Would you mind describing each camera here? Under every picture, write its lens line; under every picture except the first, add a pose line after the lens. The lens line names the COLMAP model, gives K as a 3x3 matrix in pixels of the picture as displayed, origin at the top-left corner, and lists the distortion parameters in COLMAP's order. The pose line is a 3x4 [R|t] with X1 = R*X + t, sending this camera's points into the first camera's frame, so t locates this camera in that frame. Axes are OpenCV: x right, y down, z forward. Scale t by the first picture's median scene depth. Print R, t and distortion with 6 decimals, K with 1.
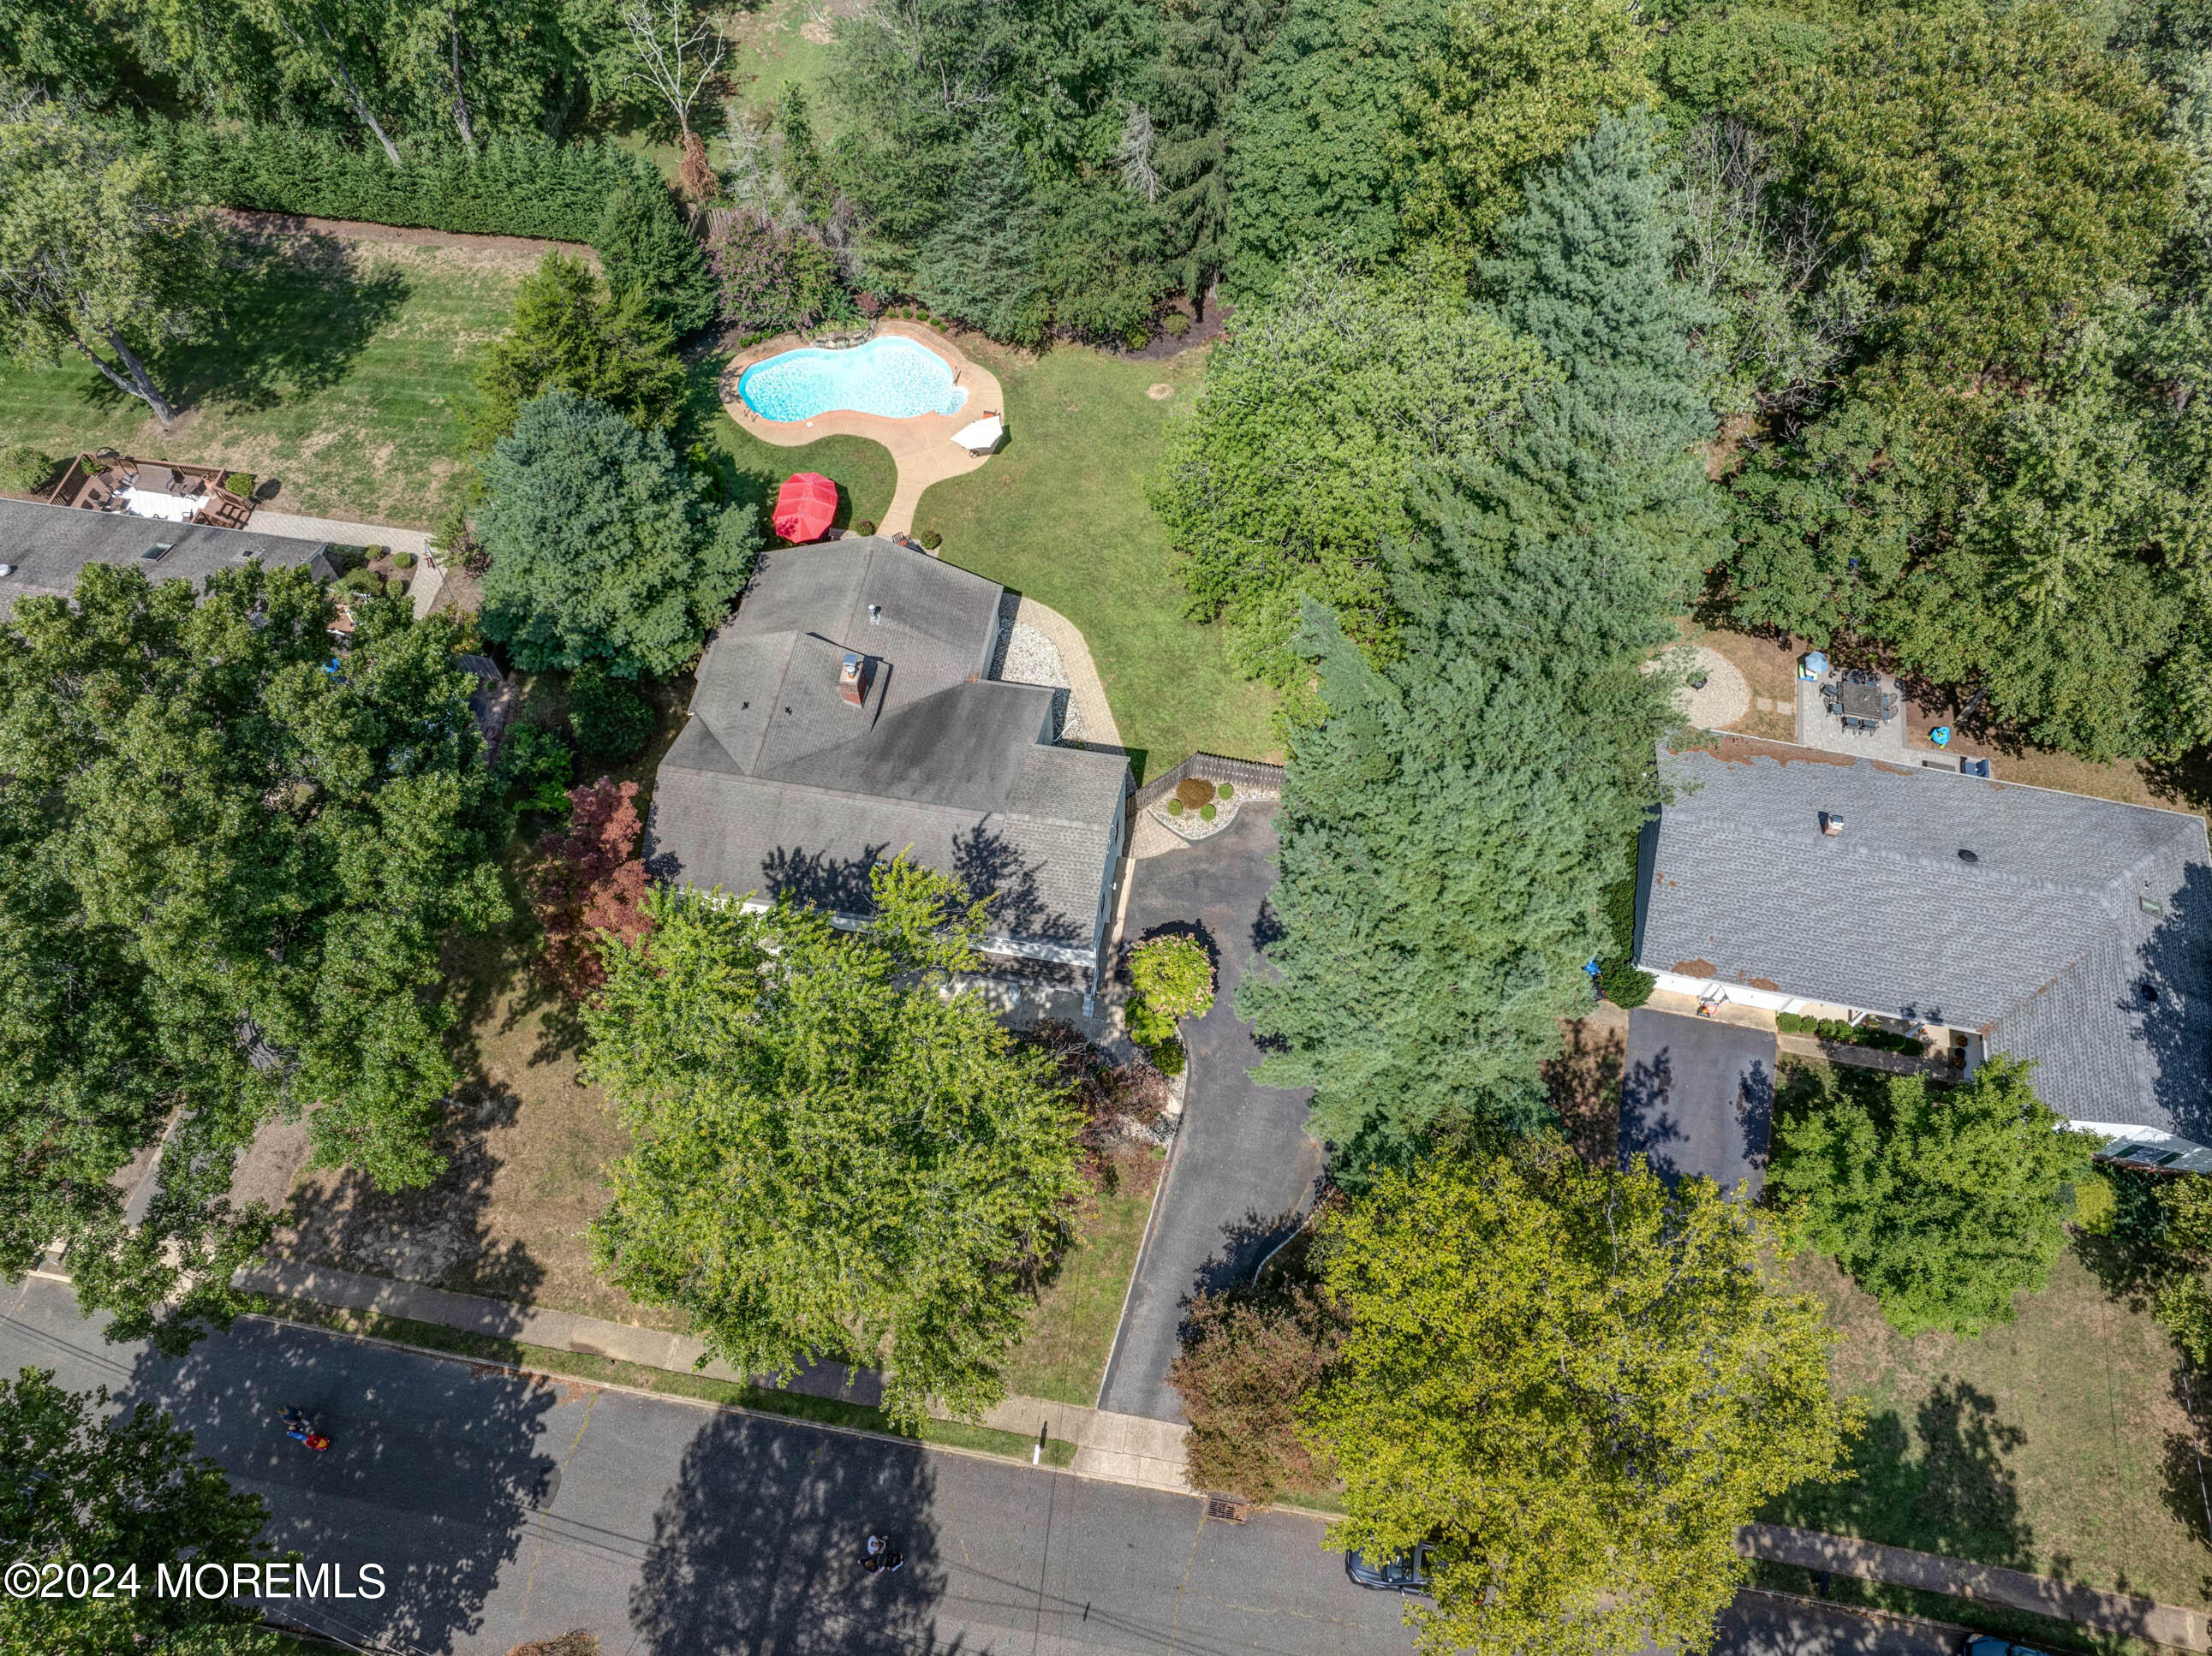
lens RADIAL K [[1536.9, 0, 1113.9], [0, 1536.9, 820.0], [0, 0, 1]] dist [-0.039166, -0.000880]
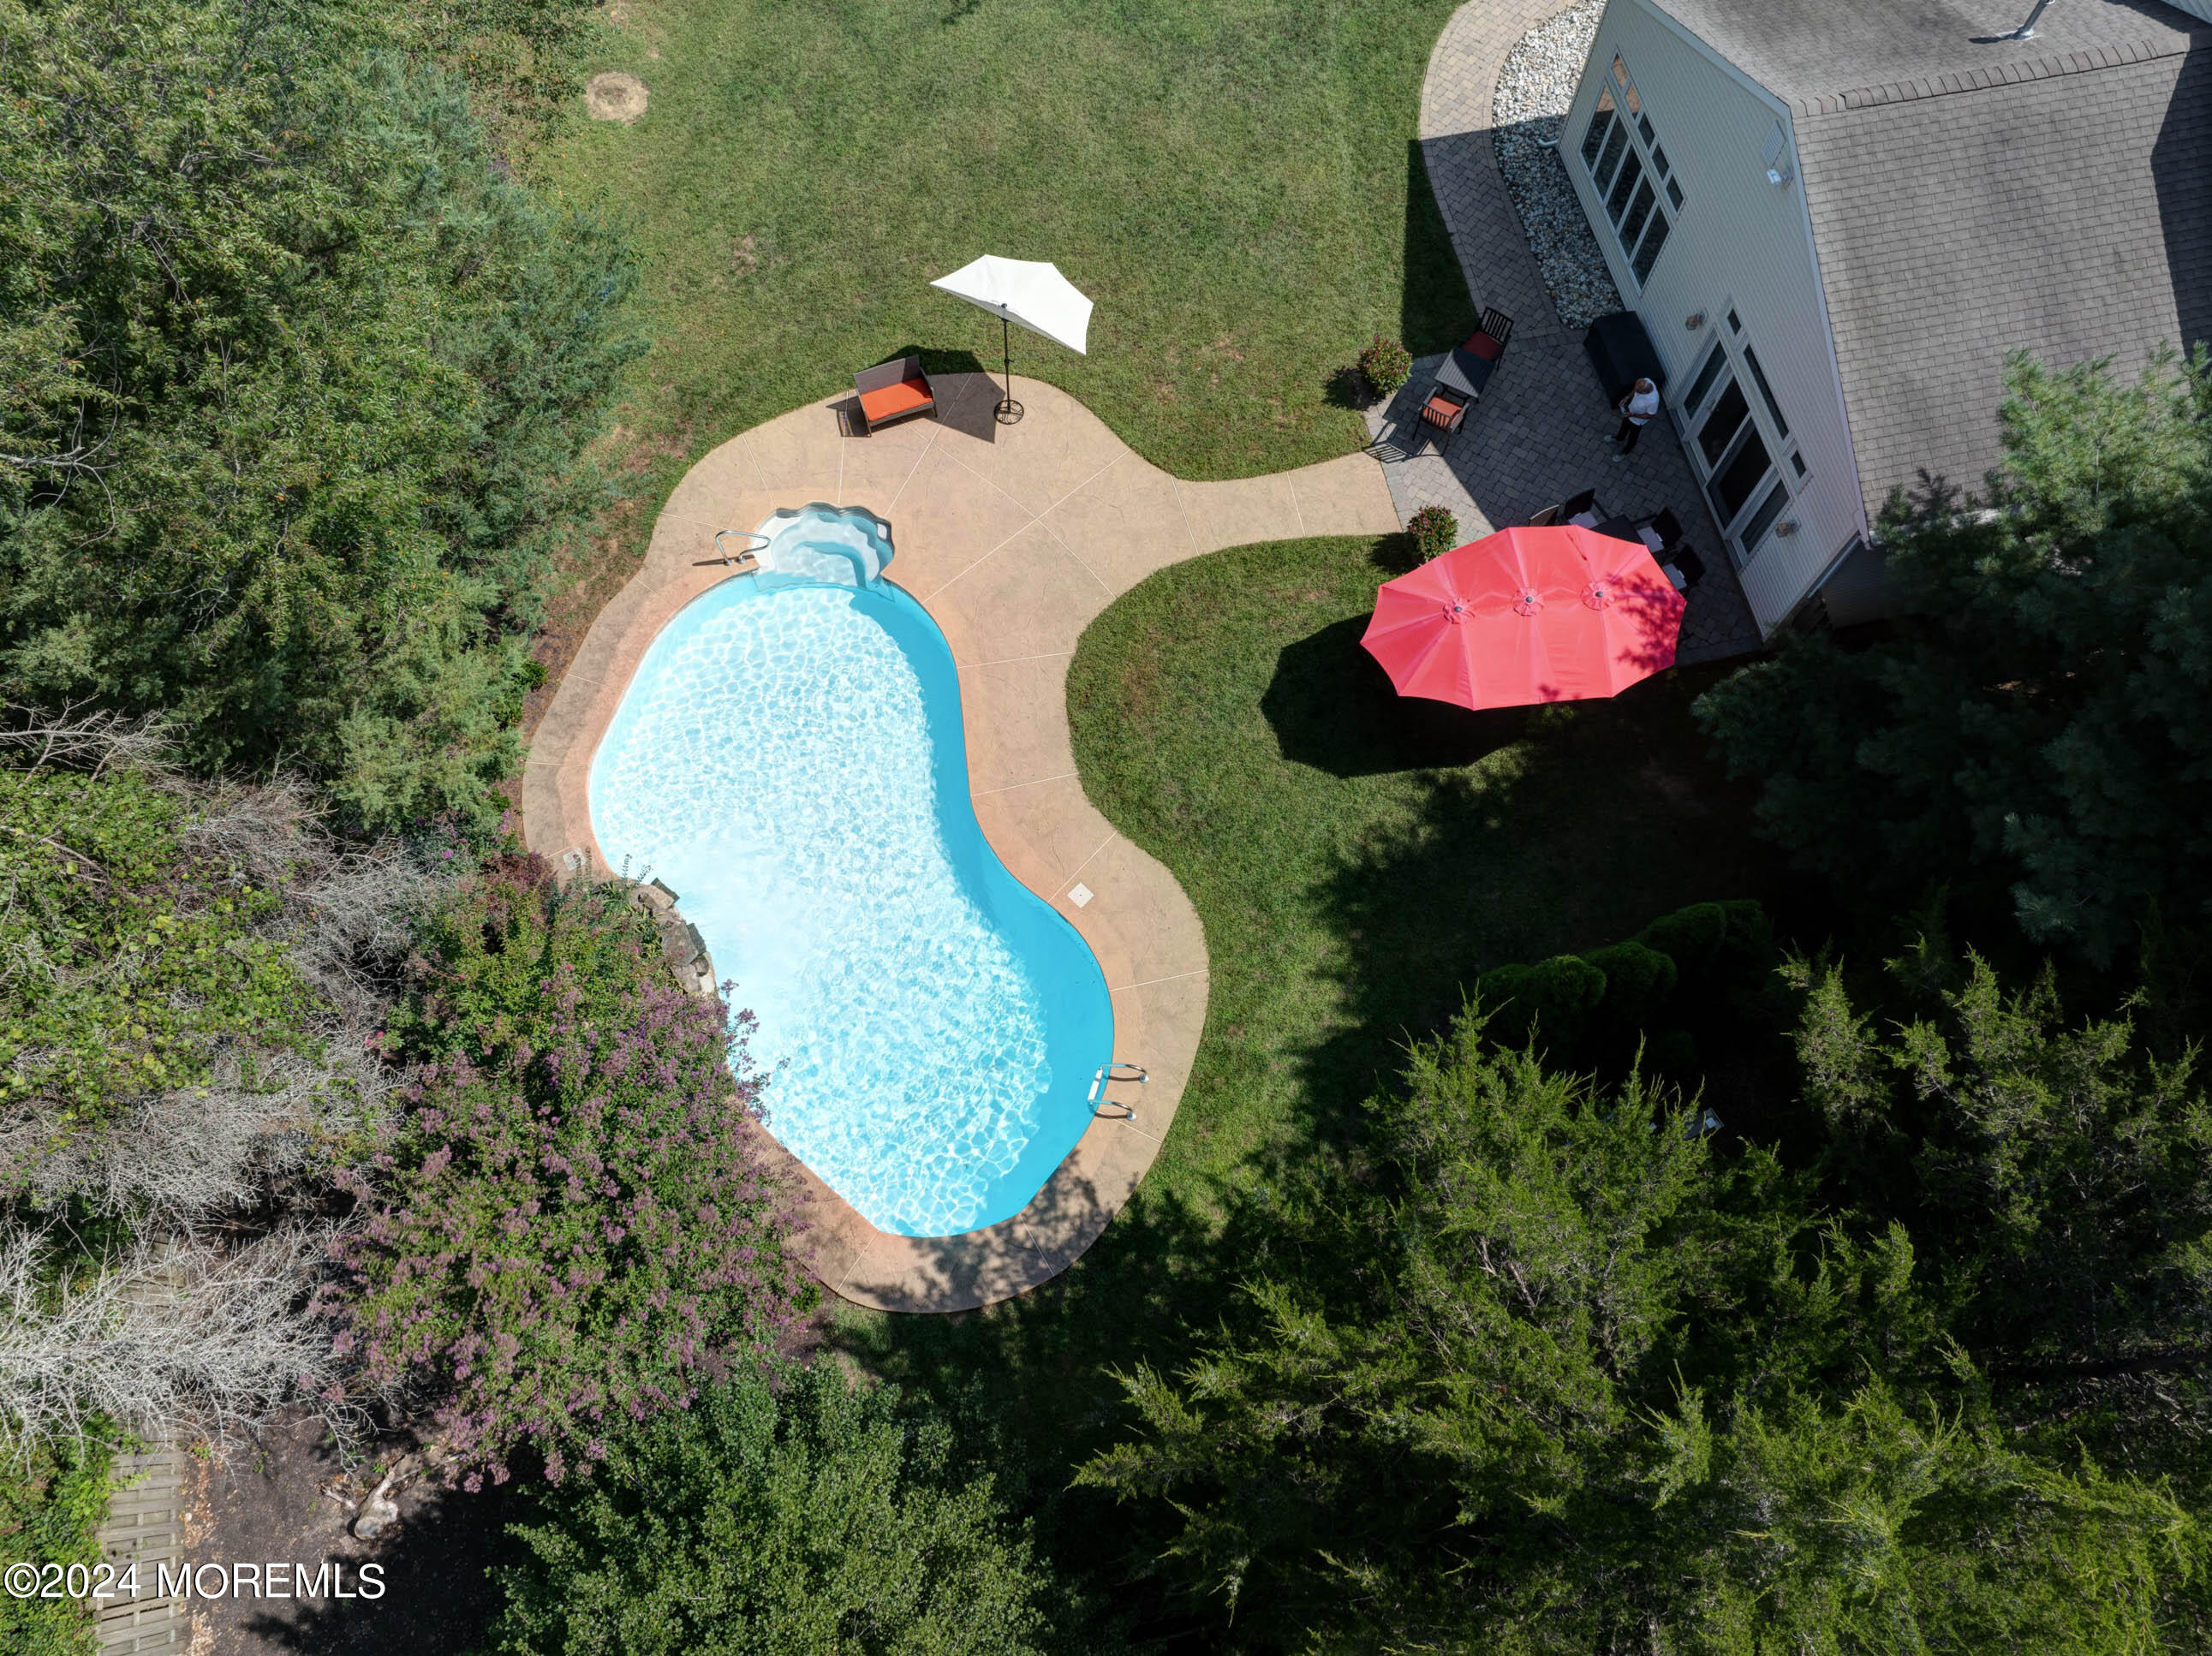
lens RADIAL K [[1536.9, 0, 1112.1], [0, 1536.9, 852.4], [0, 0, 1]] dist [-0.039166, -0.000880]
pose [[-0.370241, -0.873524, 0.316034, -0.363805], [0.805194, -0.132125, 0.578105, -0.535003], [-0.463233, 0.468507, 0.752274, 0.978001]]
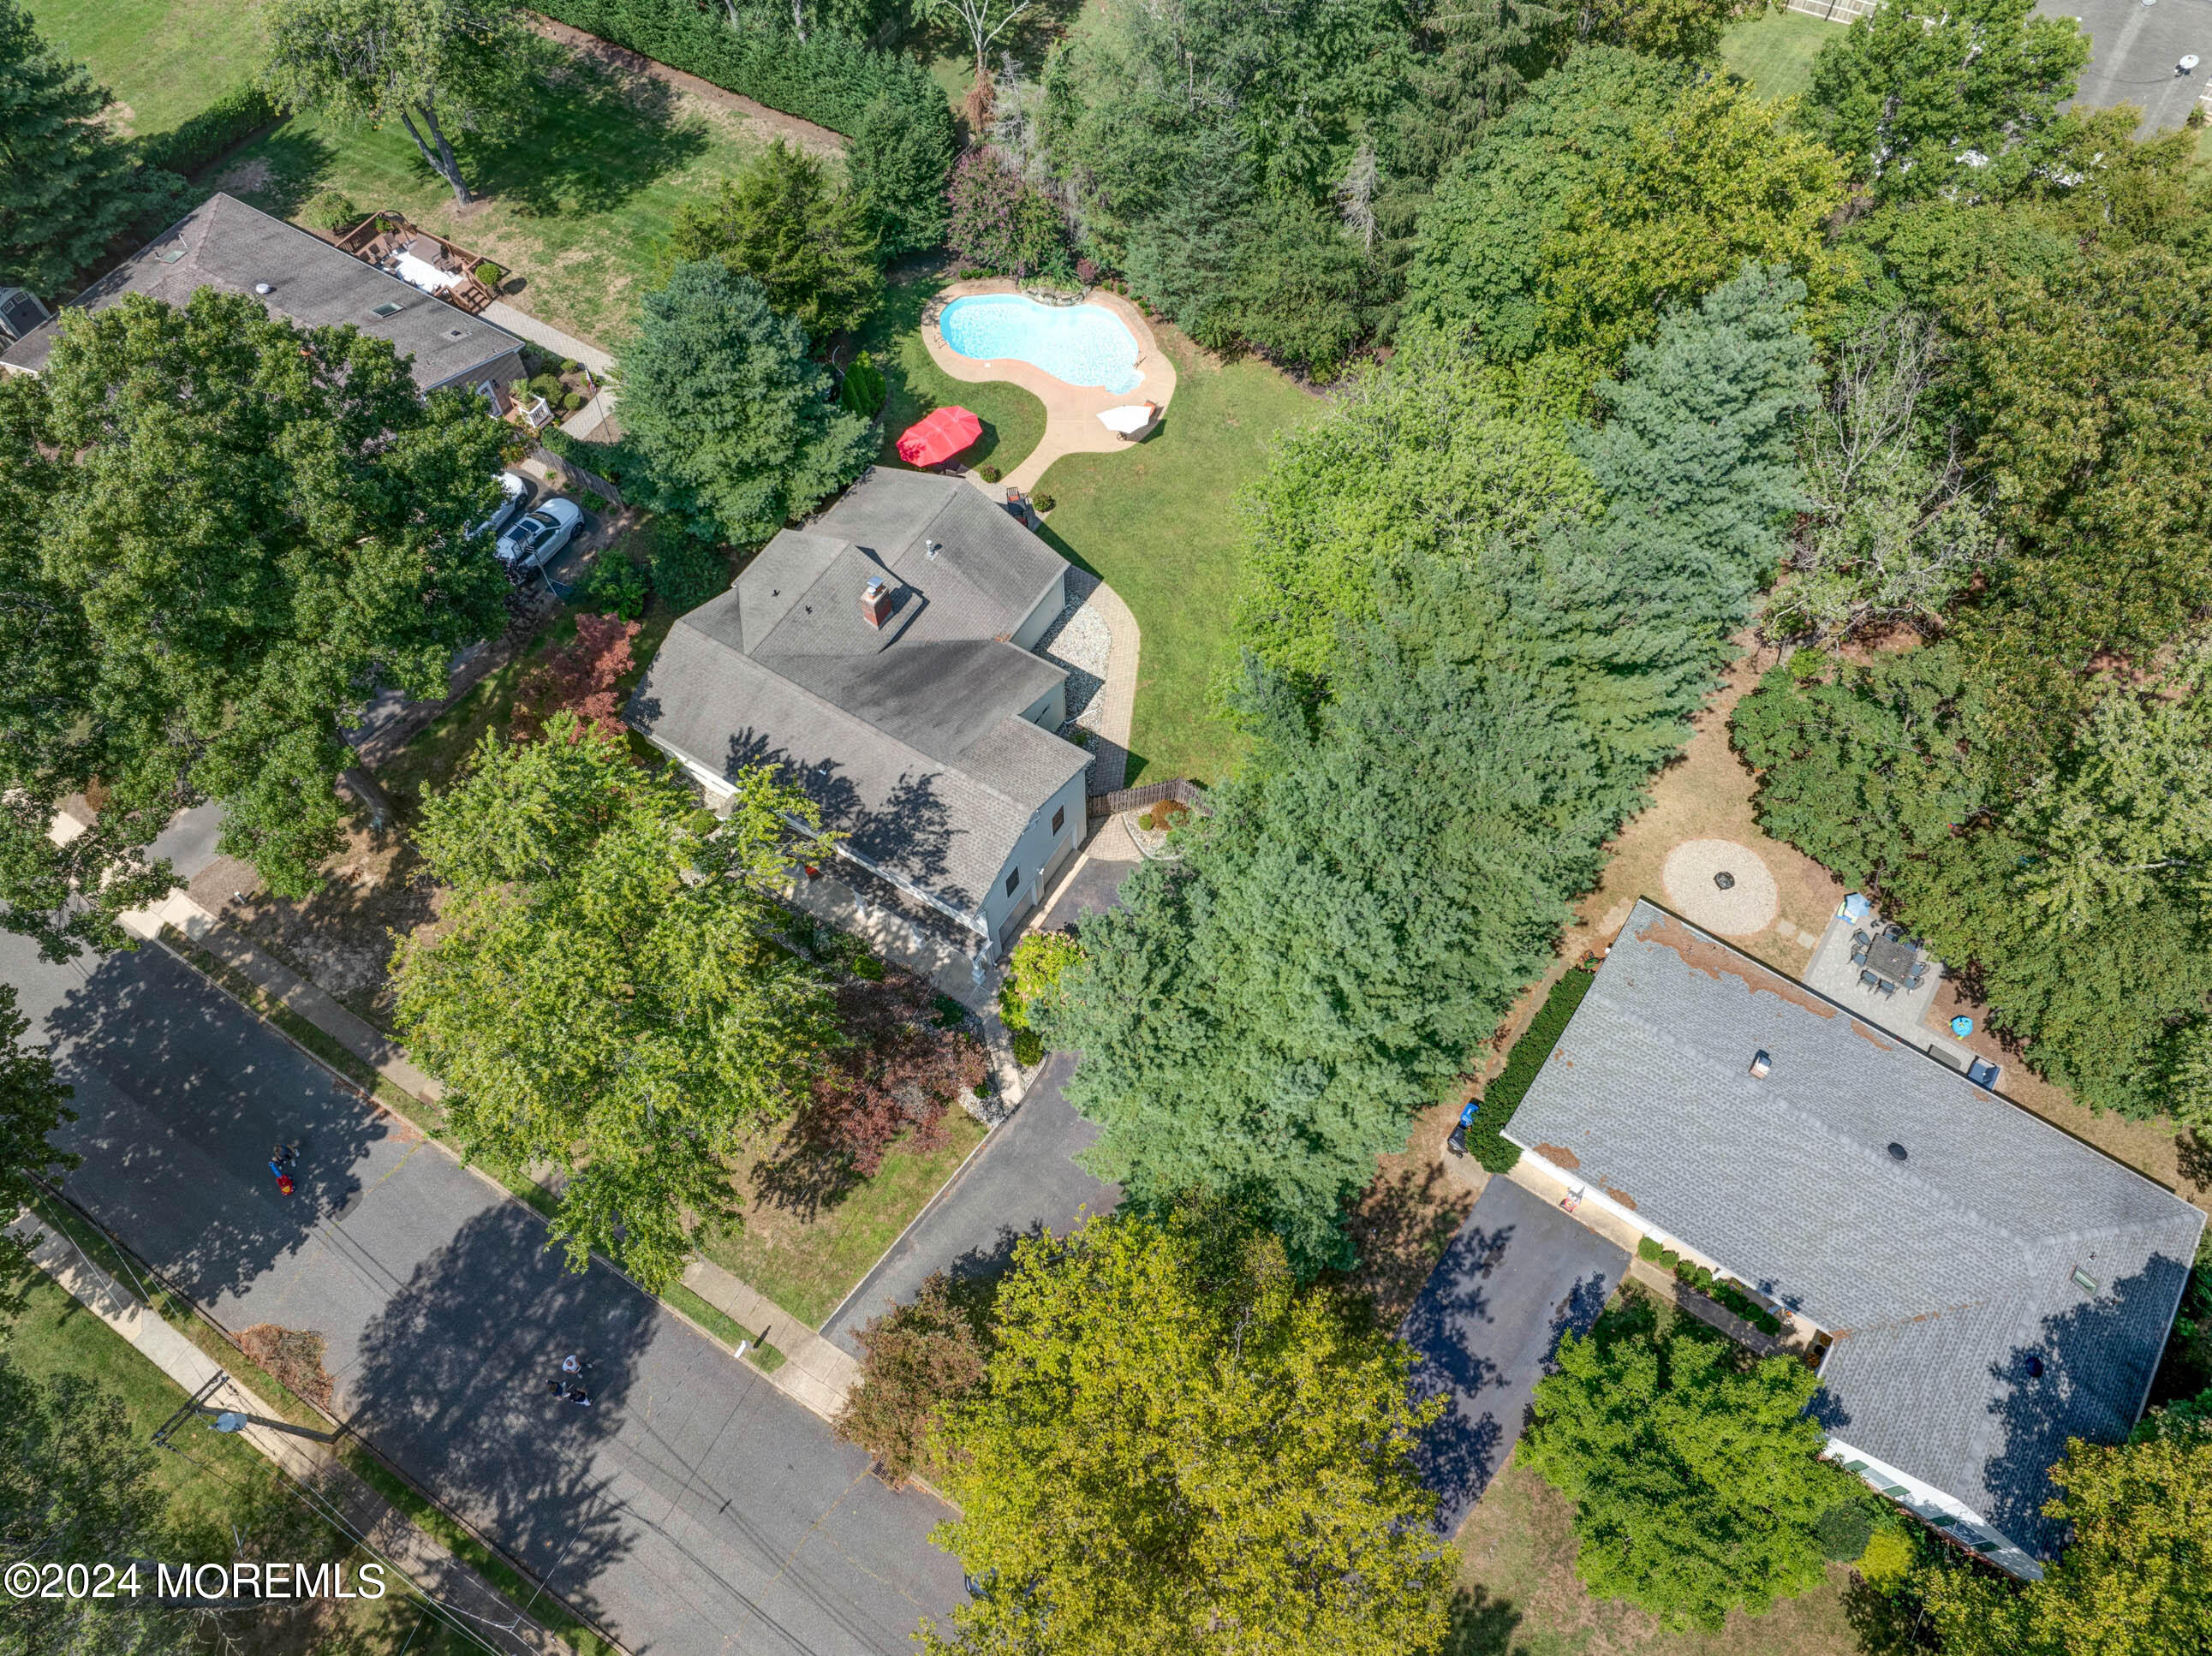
lens RADIAL K [[1536.9, 0, 1105.5], [0, 1536.9, 822.4], [0, 0, 1]] dist [-0.039166, -0.000880]
pose [[0.924763, 0.329329, -0.190673, 0.220973], [-0.329096, 0.943691, 0.033824, -0.035453], [0.191076, 0.031470, 0.981071, 0.010856]]
